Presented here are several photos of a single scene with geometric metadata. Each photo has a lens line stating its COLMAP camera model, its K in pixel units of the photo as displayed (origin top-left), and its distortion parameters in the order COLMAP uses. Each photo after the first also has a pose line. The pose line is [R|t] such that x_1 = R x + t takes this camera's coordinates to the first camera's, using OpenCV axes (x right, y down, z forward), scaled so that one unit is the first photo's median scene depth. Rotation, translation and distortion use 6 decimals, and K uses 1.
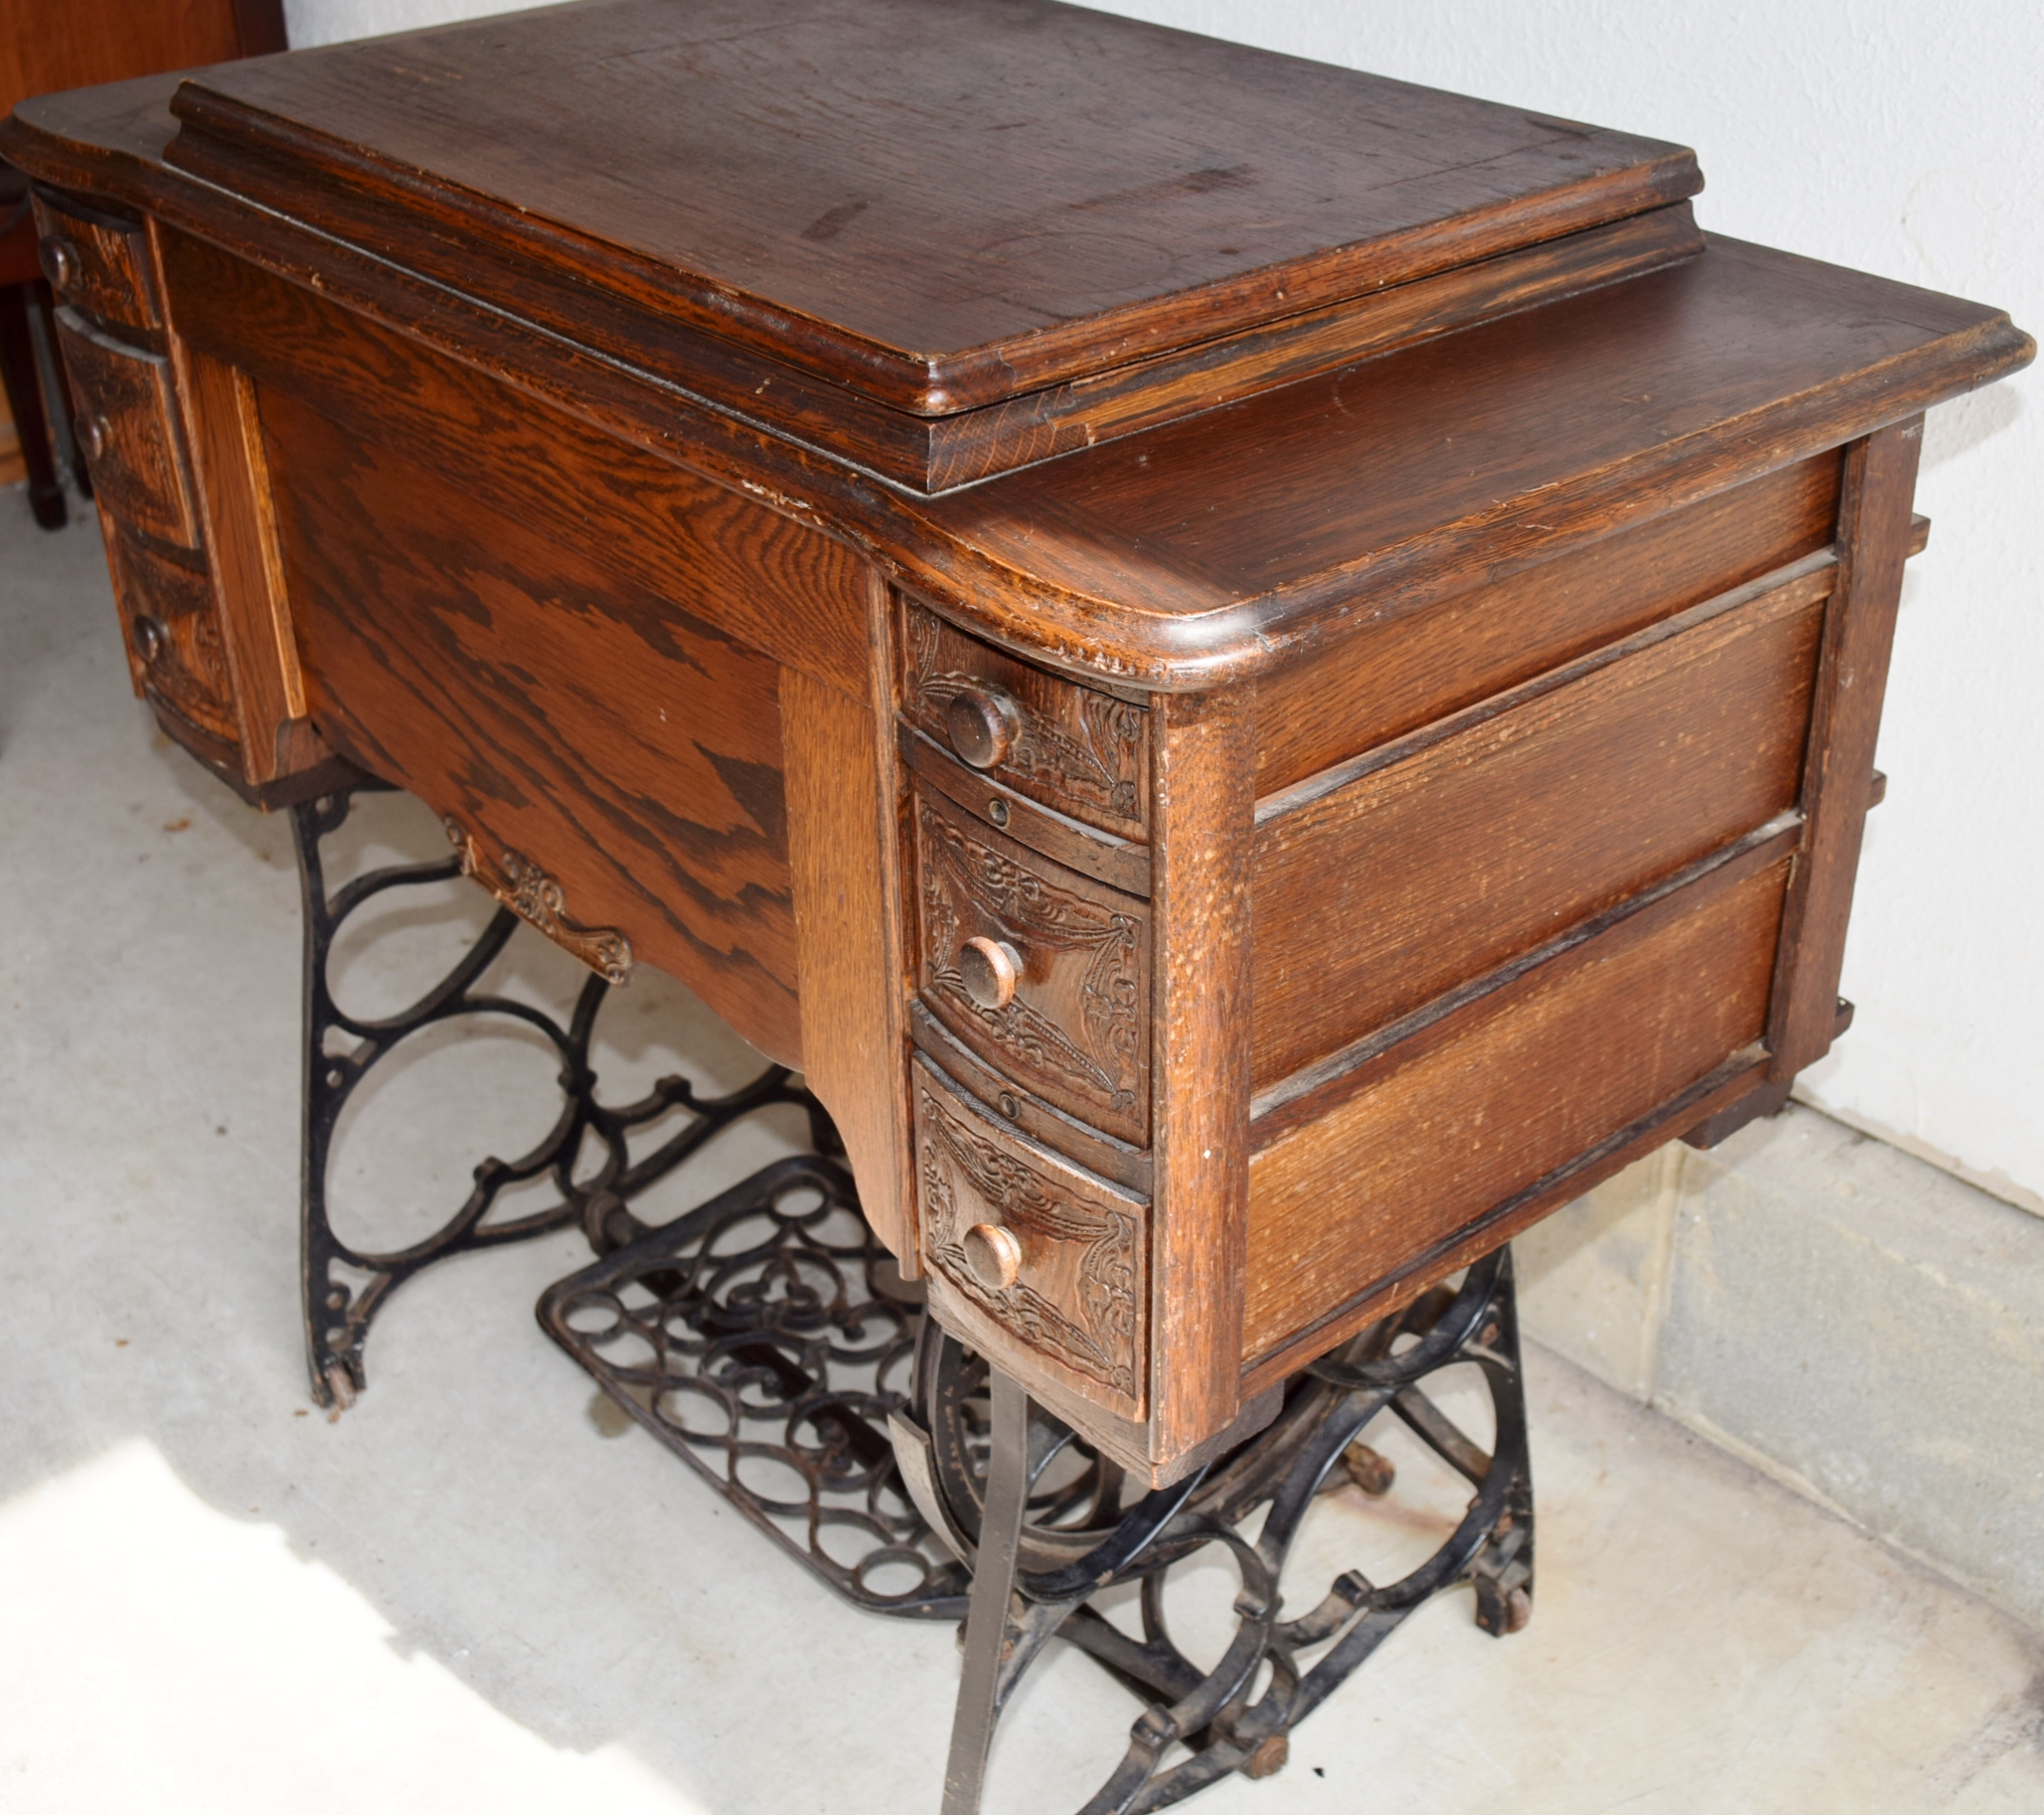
lens RADIAL K [[2709.3, 0, 1117.7], [0, 2709.3, 903.2], [0, 0, 1]] dist [-0.025237, -0.027543]
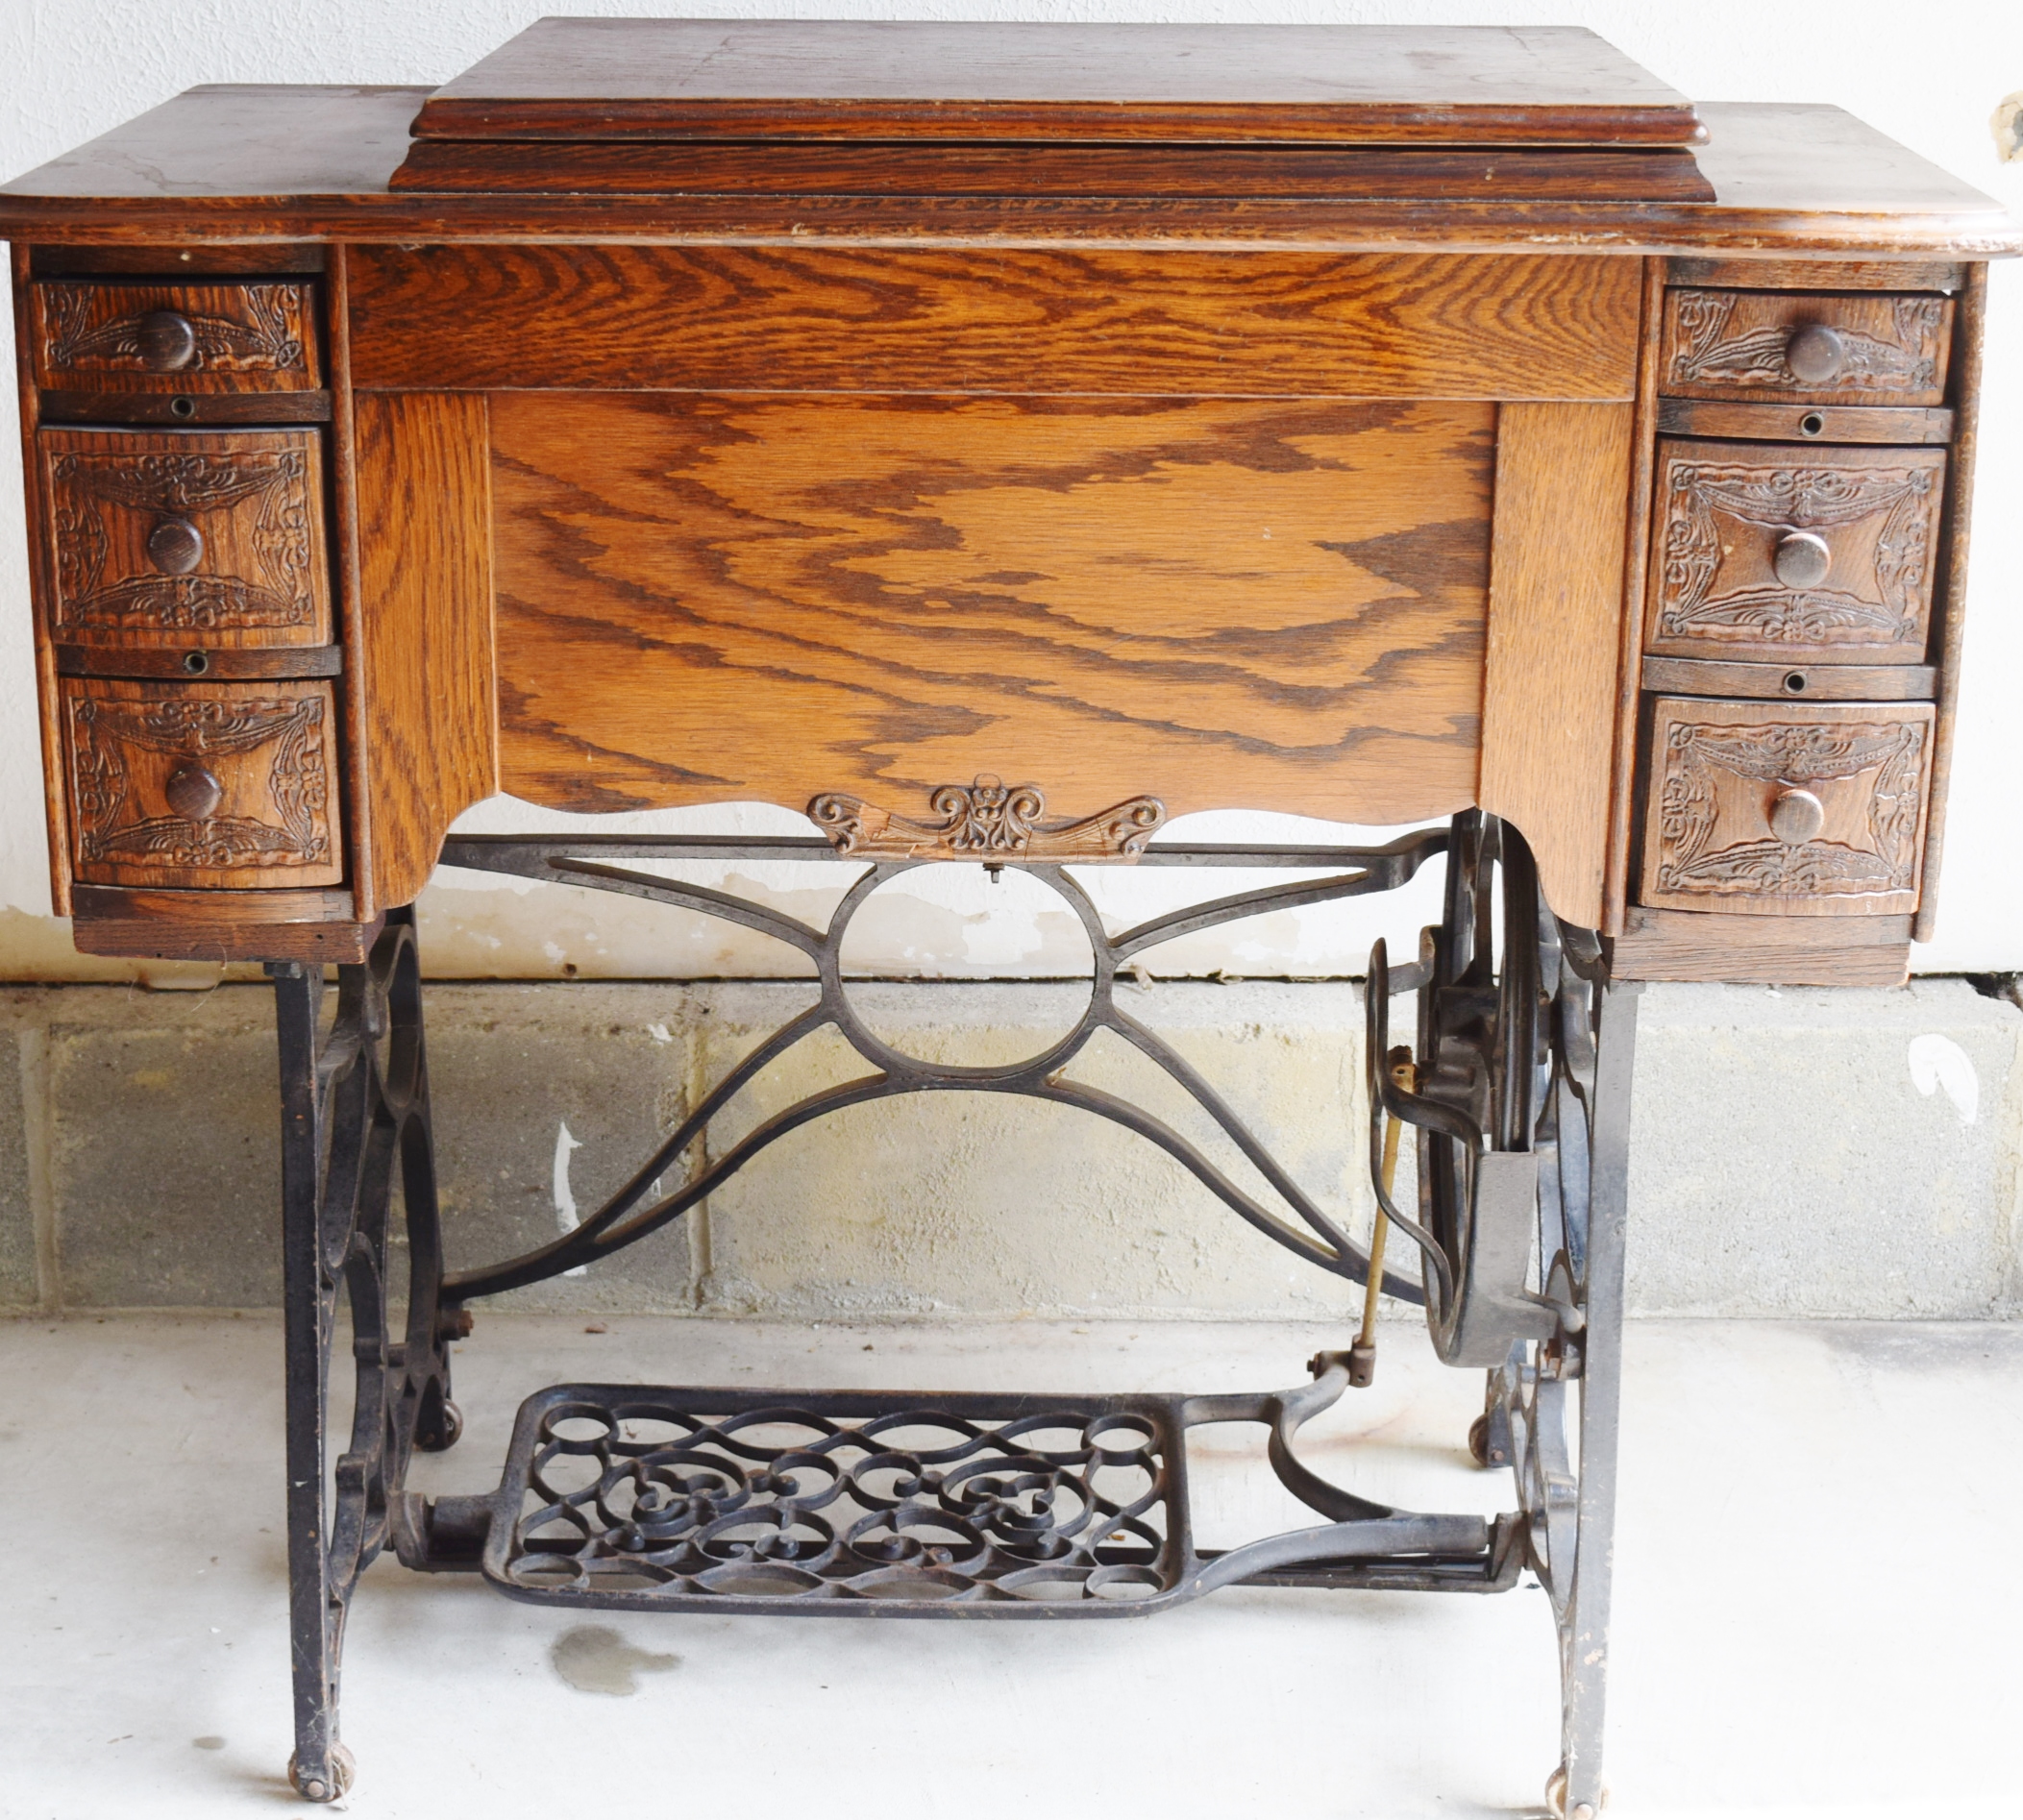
lens RADIAL K [[4049.2, 0, 983.6], [0, 4049.2, 914.5], [0, 0, 1]] dist [-0.025770, 0.066066]
pose [[0.682284, -0.206373, 0.701355, -1.496219], [0.354668, 0.932316, -0.070690, 0.158772], [-0.639296, 0.296979, 0.709298, -0.067408]]
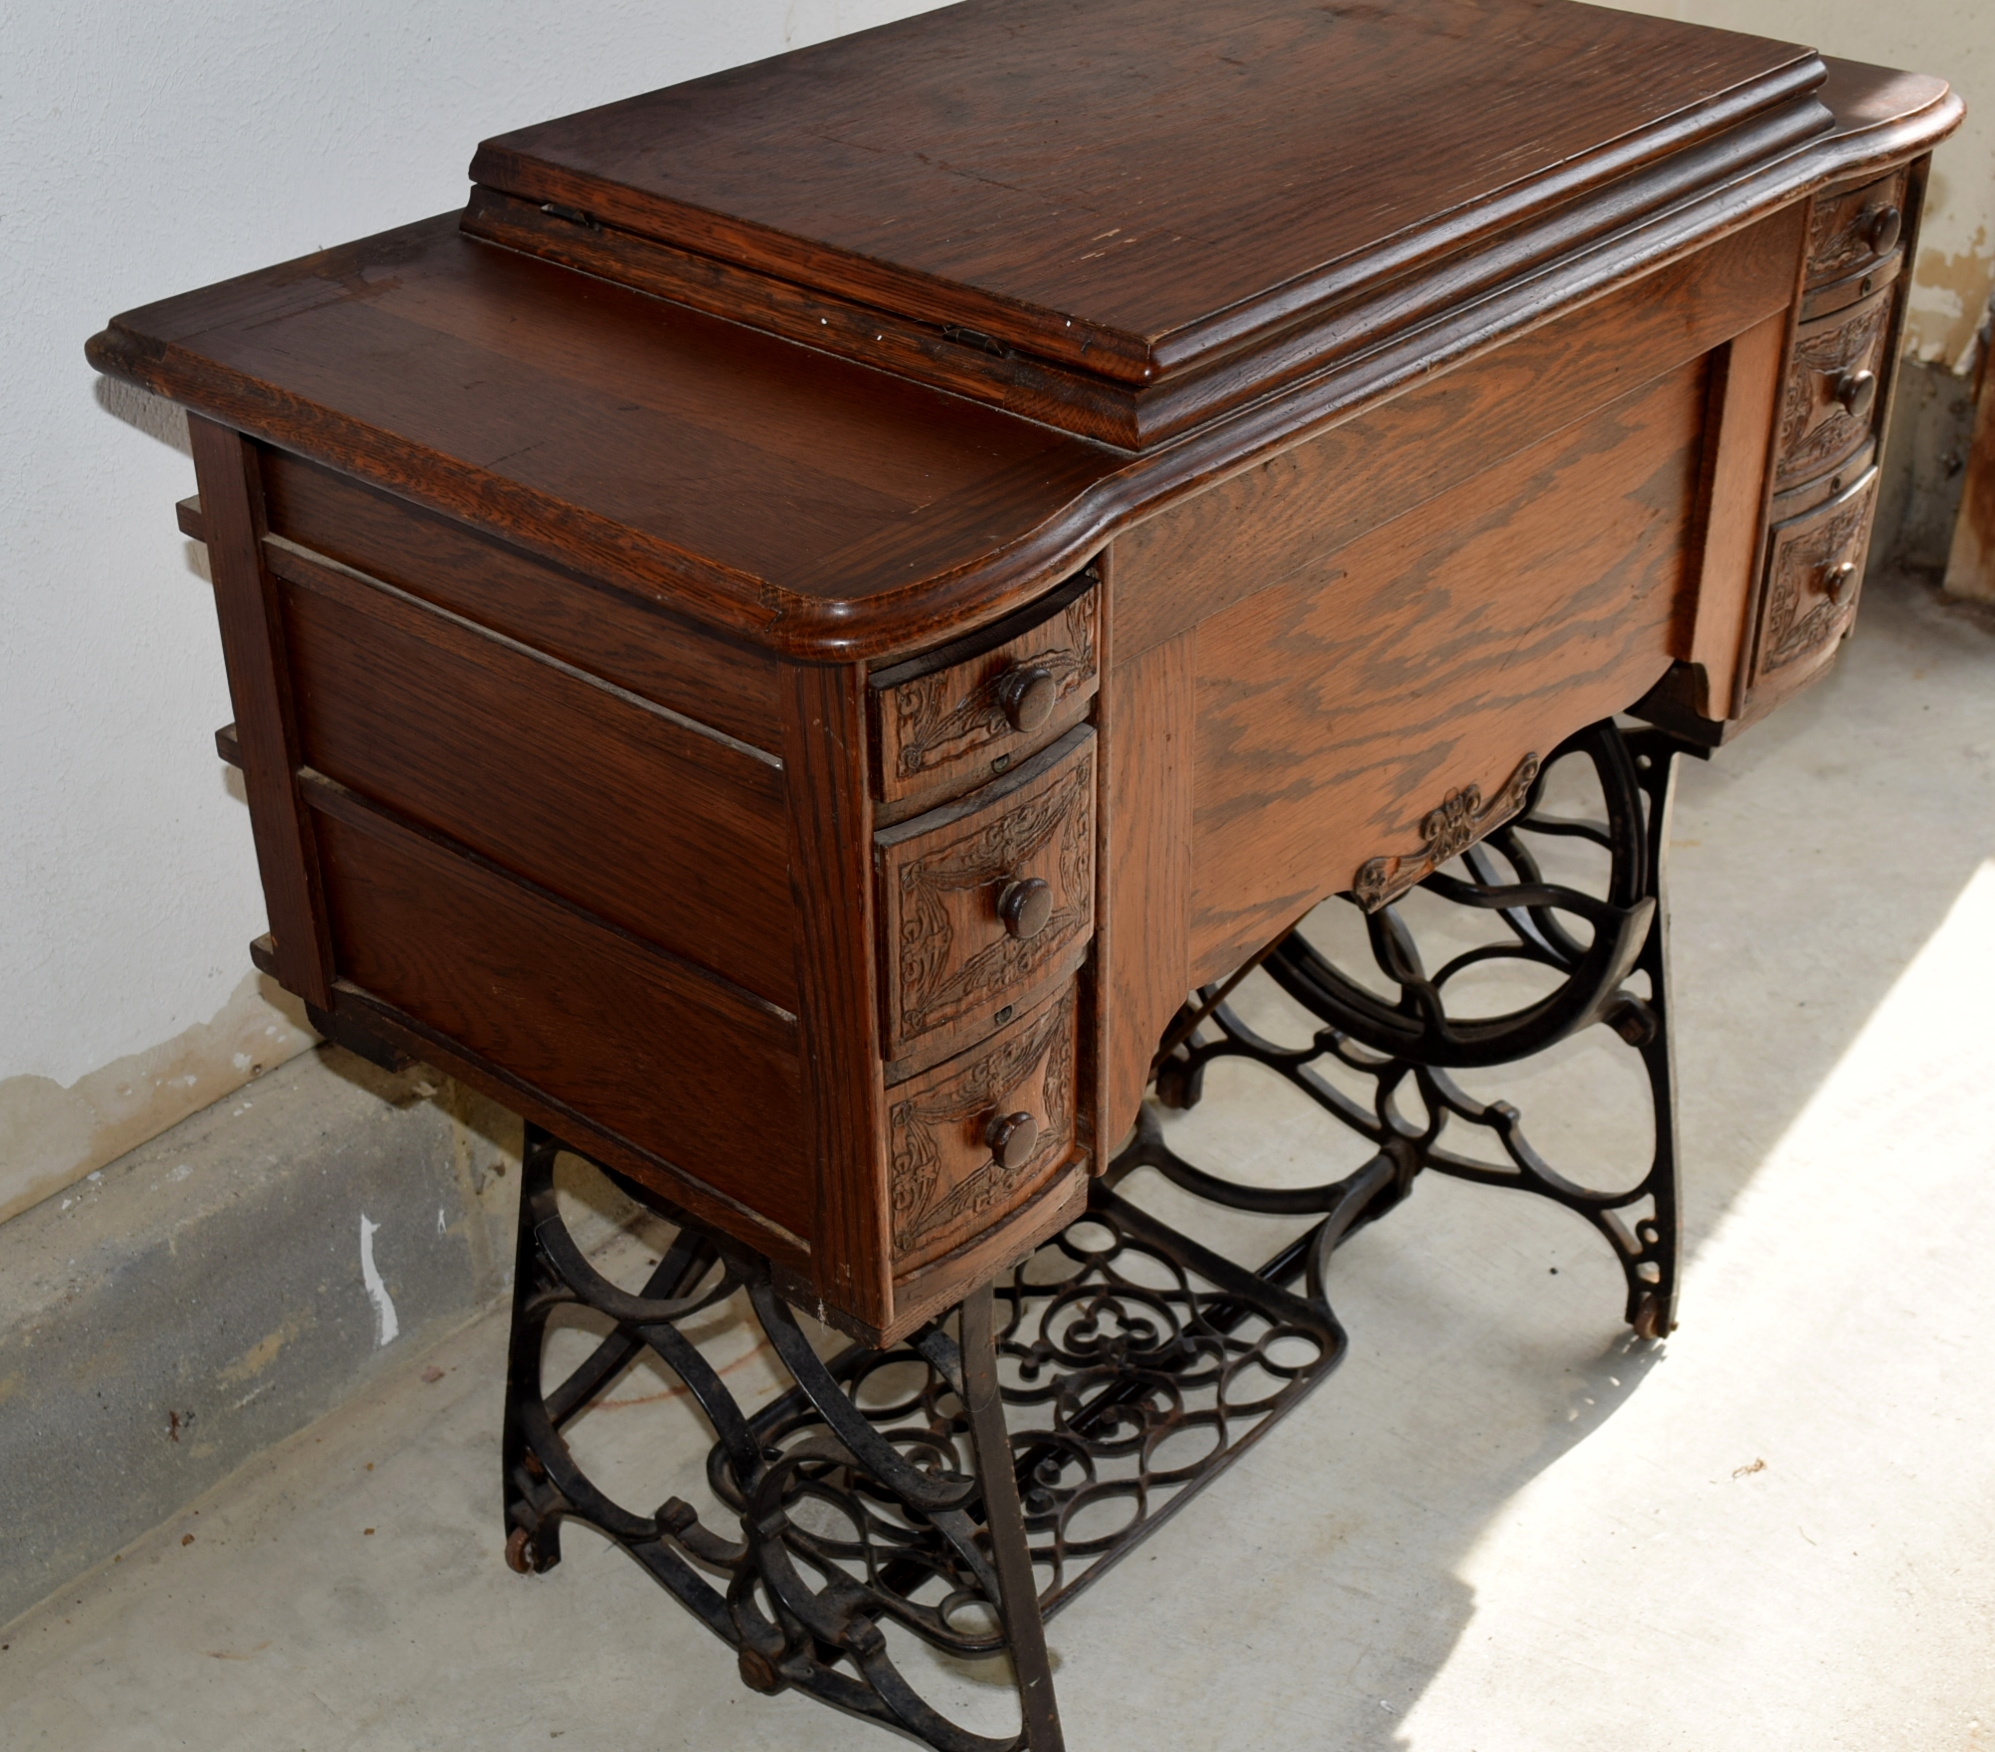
lens RADIAL K [[2883.1, 0, 997.5], [0, 2883.1, 876.0], [0, 0, 1]] dist [0.029077, 0.036249]
pose [[-0.132857, -0.494822, 0.858778, -1.416020], [0.500123, 0.714593, 0.489115, -0.767910], [-0.855702, 0.494477, 0.152533, 1.154659]]
